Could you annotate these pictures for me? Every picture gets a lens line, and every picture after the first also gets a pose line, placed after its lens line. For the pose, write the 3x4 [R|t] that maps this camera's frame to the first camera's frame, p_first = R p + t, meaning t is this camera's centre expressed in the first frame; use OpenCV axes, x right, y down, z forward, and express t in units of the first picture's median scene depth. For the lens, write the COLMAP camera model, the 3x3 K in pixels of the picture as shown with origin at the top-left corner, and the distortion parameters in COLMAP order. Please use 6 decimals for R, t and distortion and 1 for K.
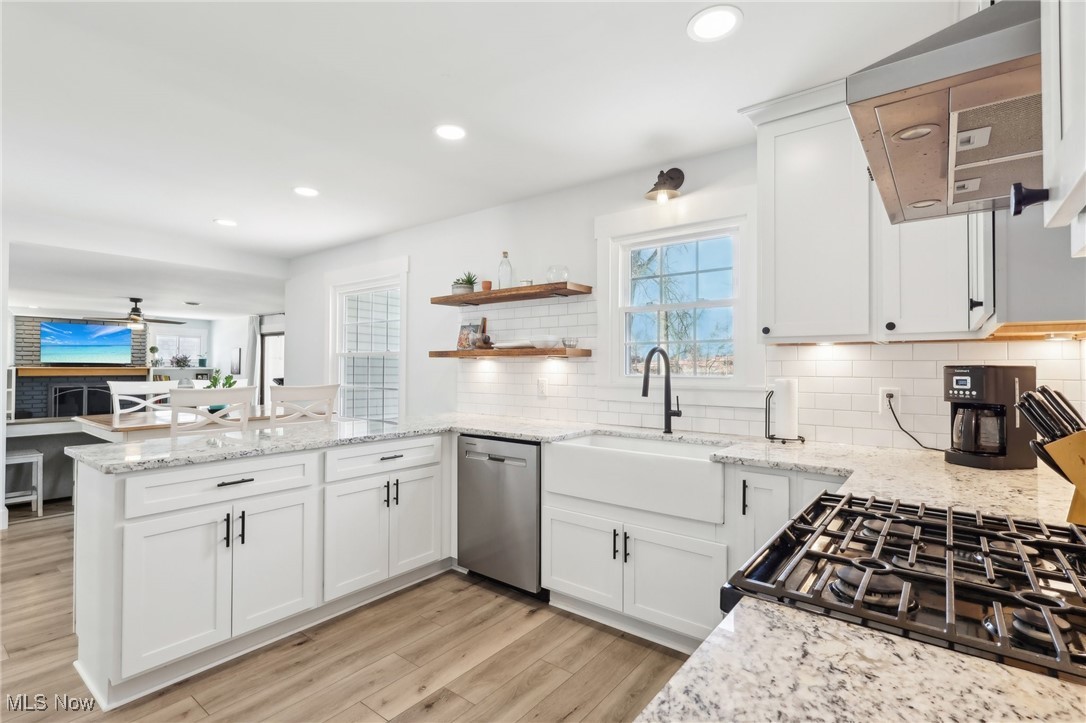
lens RADIAL K [[514.2, 0, 541.6], [0, 514.2, 361.3], [0, 0, 1]] dist [0.012437, -0.001264]
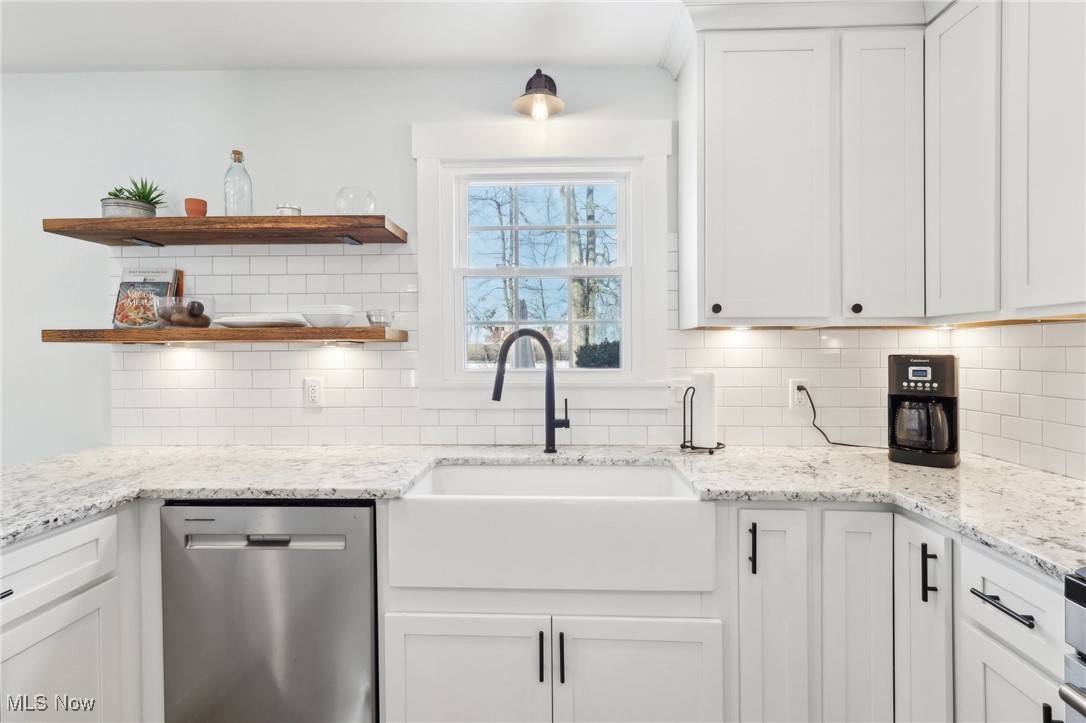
lens RADIAL K [[514.2, 0, 546.4], [0, 514.2, 363.9], [0, 0, 1]] dist [0.012437, -0.001264]
pose [[0.807202, -0.020219, 0.589929, -0.155564], [-0.000245, 0.999402, 0.034589, -0.004270], [-0.590276, -0.028065, 0.806714, 0.404935]]
